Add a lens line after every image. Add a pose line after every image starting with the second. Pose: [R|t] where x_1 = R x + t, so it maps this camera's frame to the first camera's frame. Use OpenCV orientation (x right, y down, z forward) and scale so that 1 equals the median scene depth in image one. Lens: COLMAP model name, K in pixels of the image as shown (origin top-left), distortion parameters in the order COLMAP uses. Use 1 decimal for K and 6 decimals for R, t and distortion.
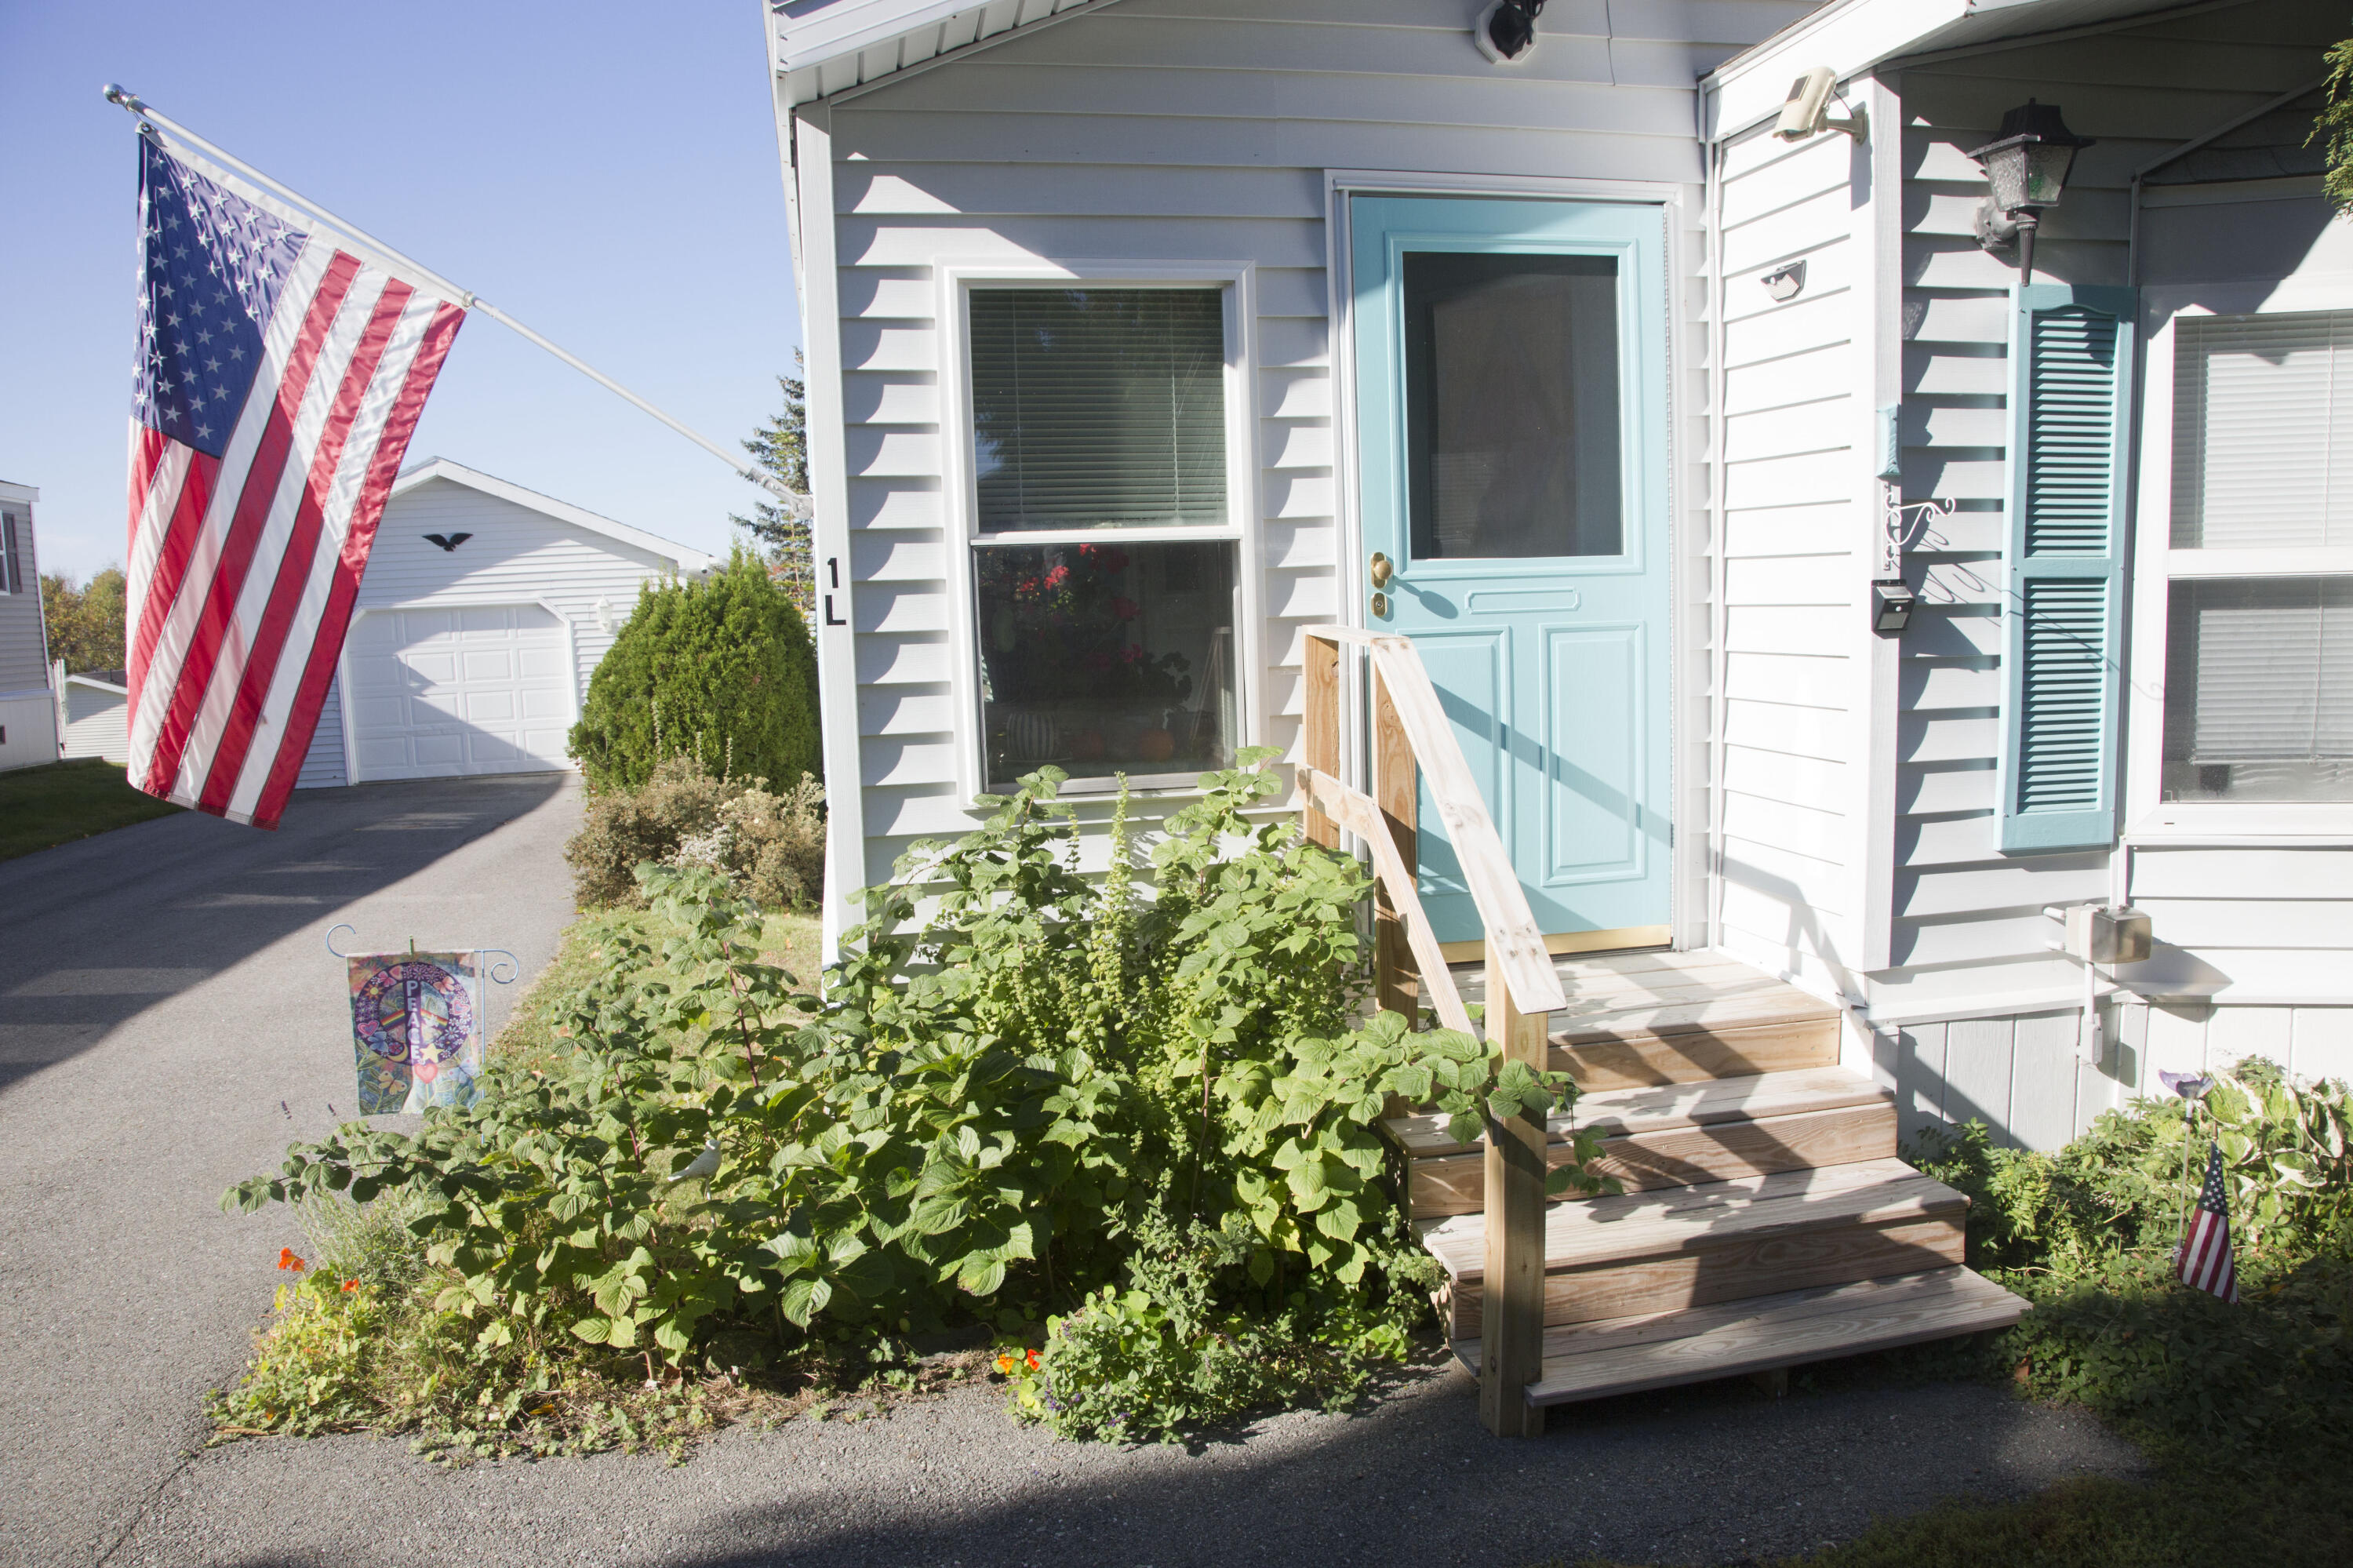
lens RADIAL K [[1614.8, 0, 1164.1], [0, 1614.8, 789.2], [0, 0, 1]] dist [-0.103520, 0.011244]
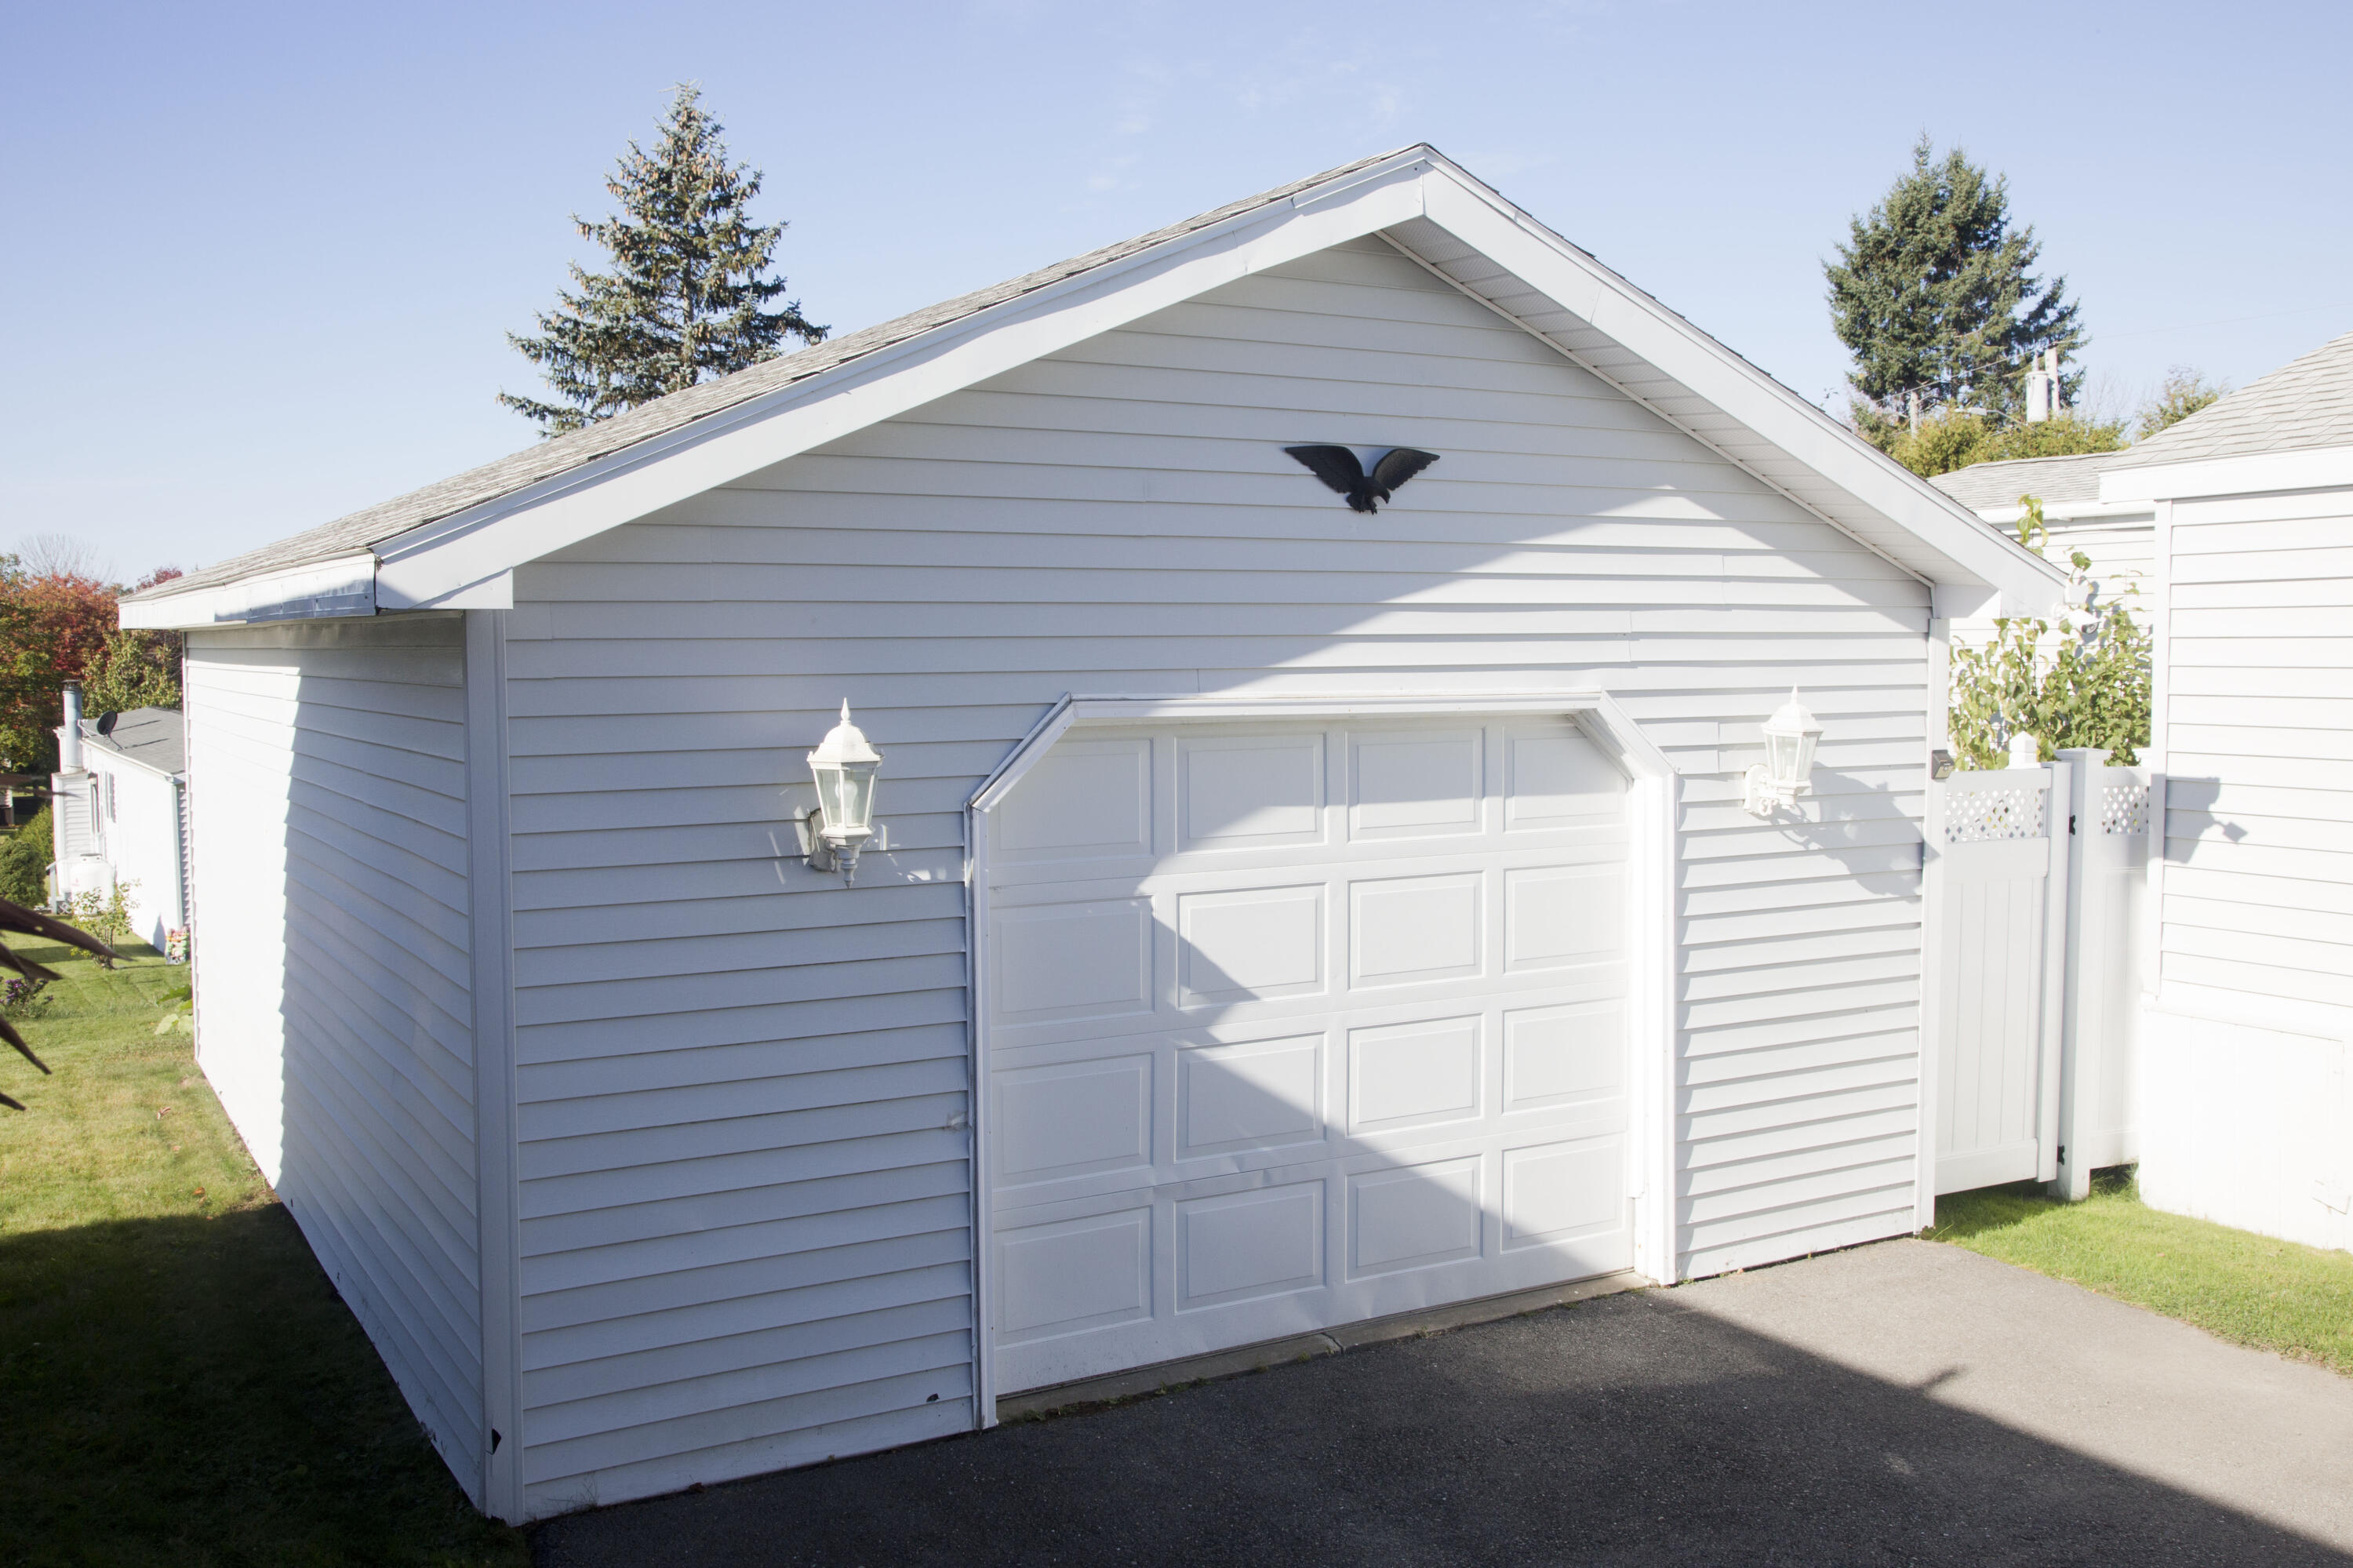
lens RADIAL K [[2126.7, 0, 1168.8], [0, 2126.7, 783.3], [0, 0, 1]] dist [-0.018980, 0.008124]
pose [[0.950606, 0.011263, 0.310195, -2.830910], [0.005980, 0.998491, -0.054583, -0.401958], [-0.310342, 0.053742, 0.949105, 3.168197]]
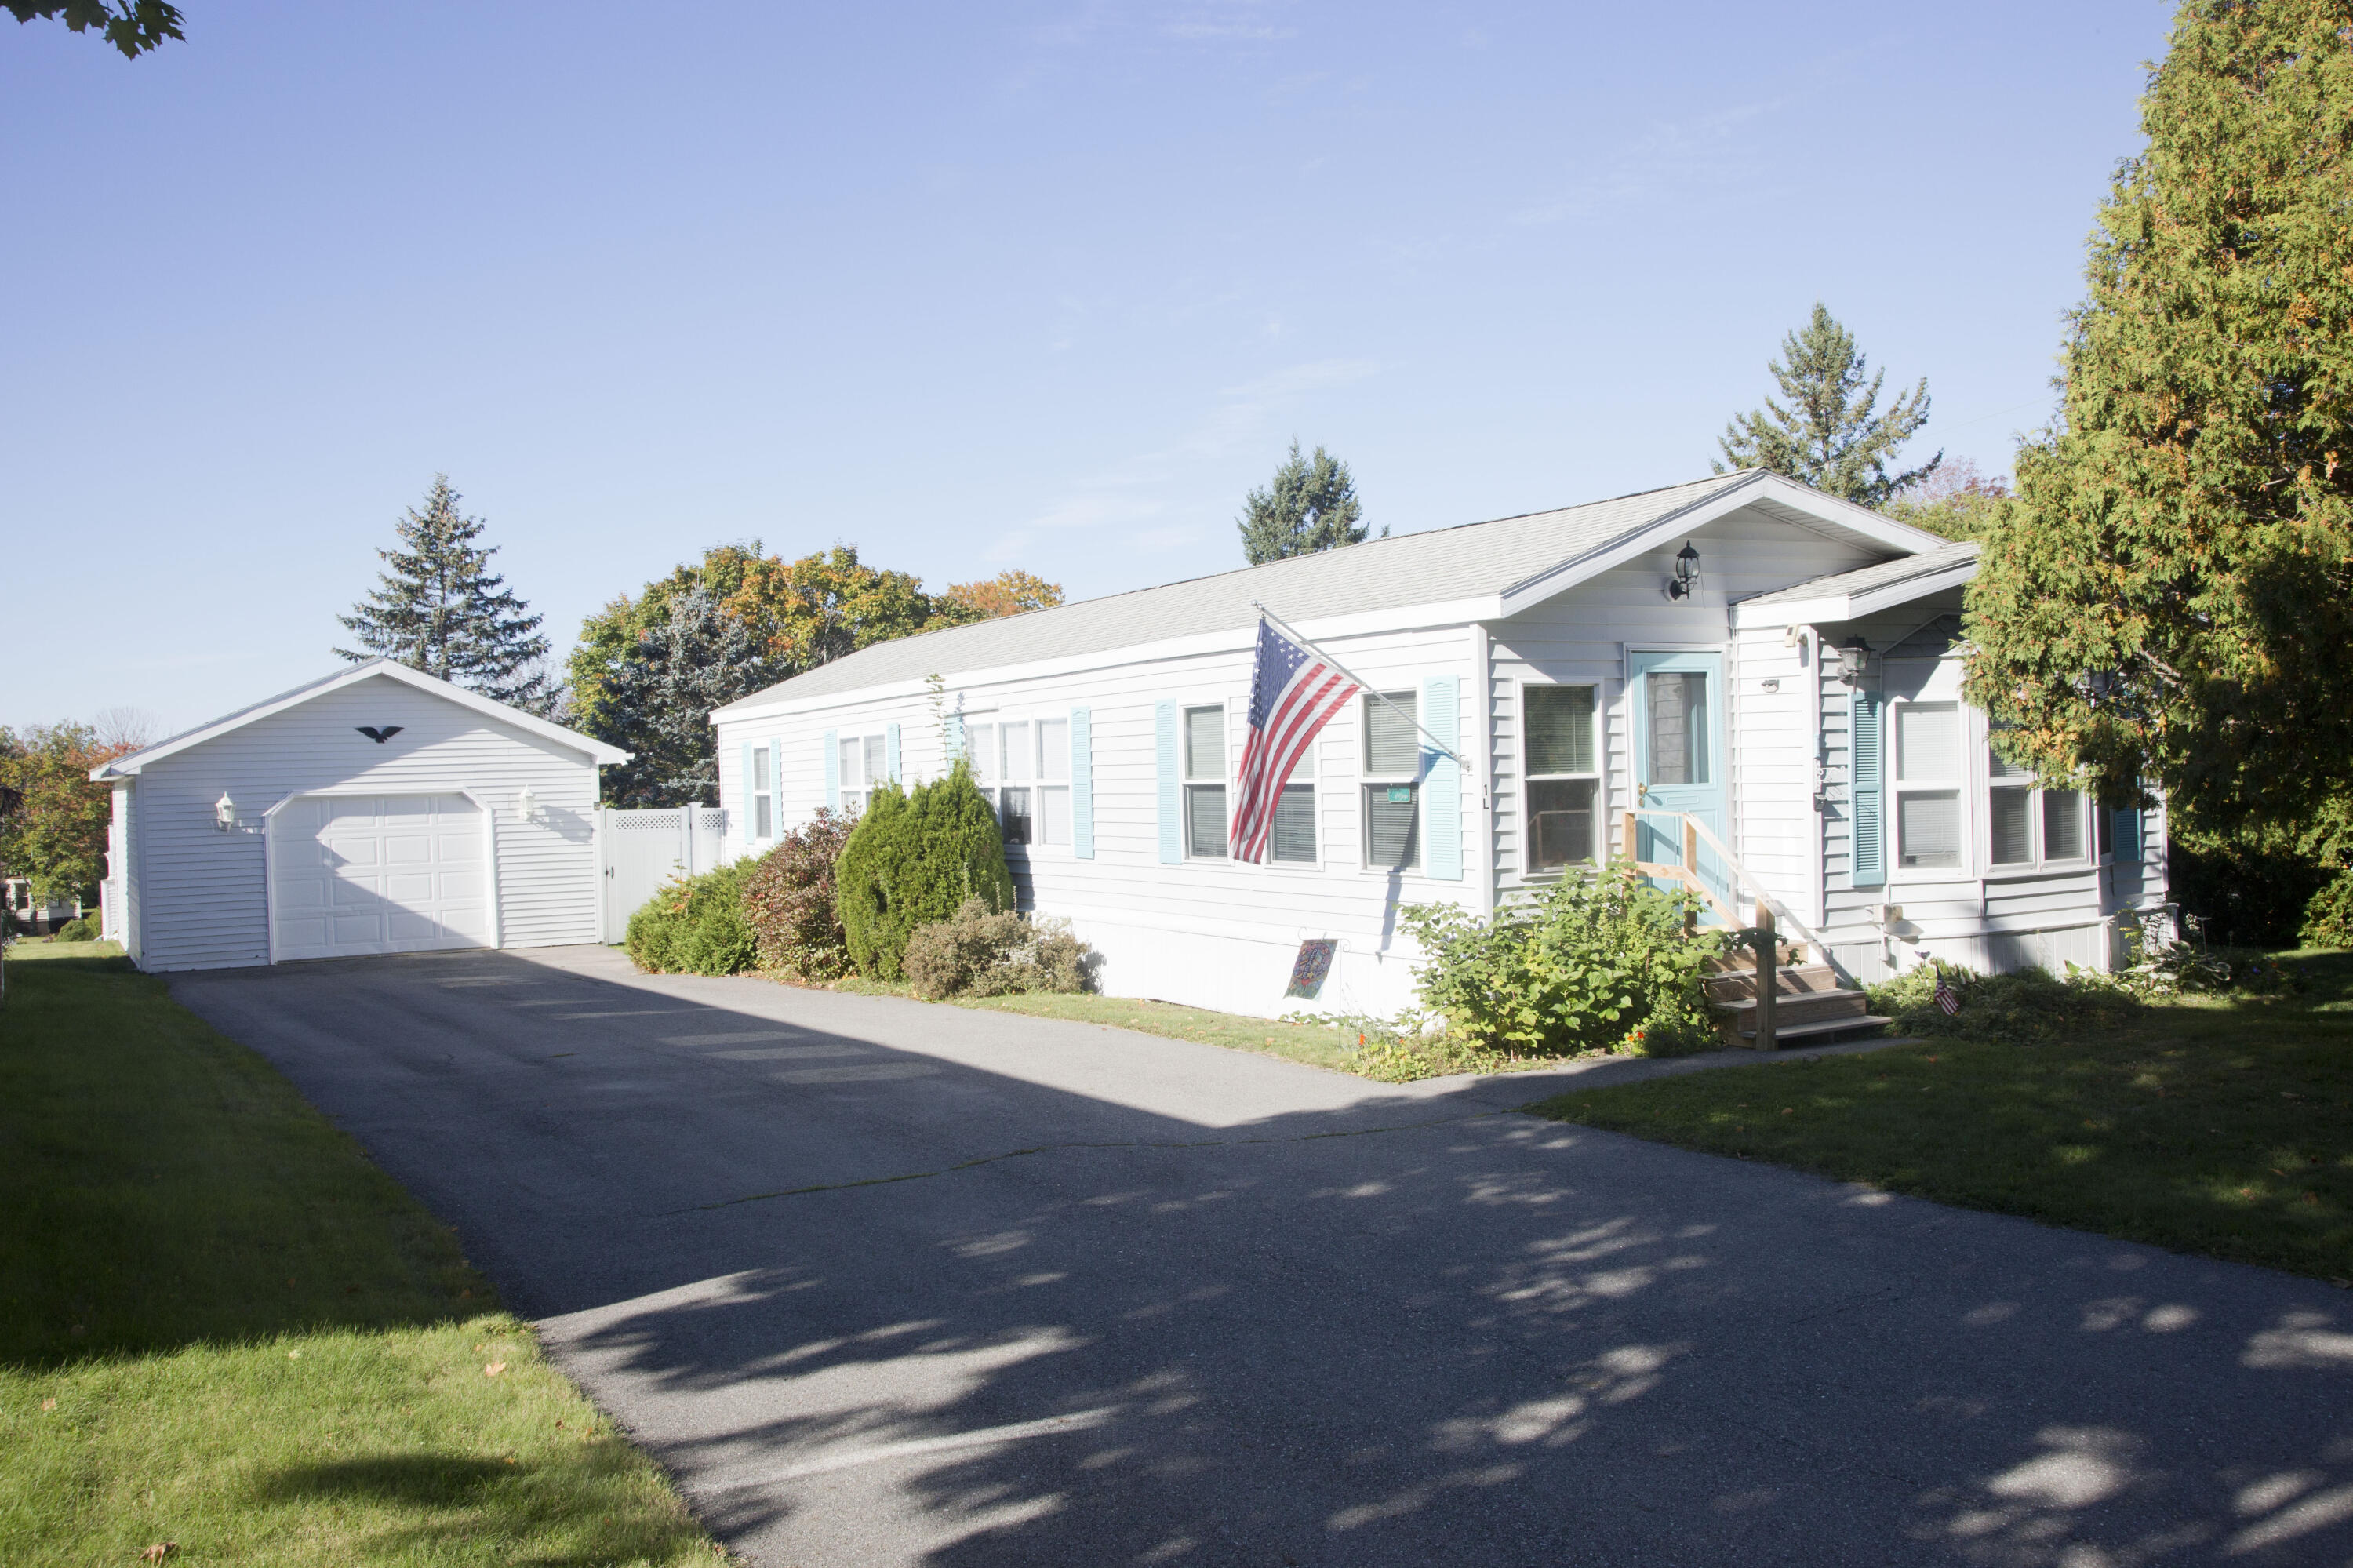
lens RADIAL K [[1924.4, 0, 1185.6], [0, 1924.4, 788.7], [0, 0, 1]] dist [-0.056279, 0.001382]
pose [[0.942993, 0.003904, 0.332788, -1.744716], [0.035043, 0.993208, -0.110949, 0.204336], [-0.330961, 0.116286, 0.936452, -1.853347]]
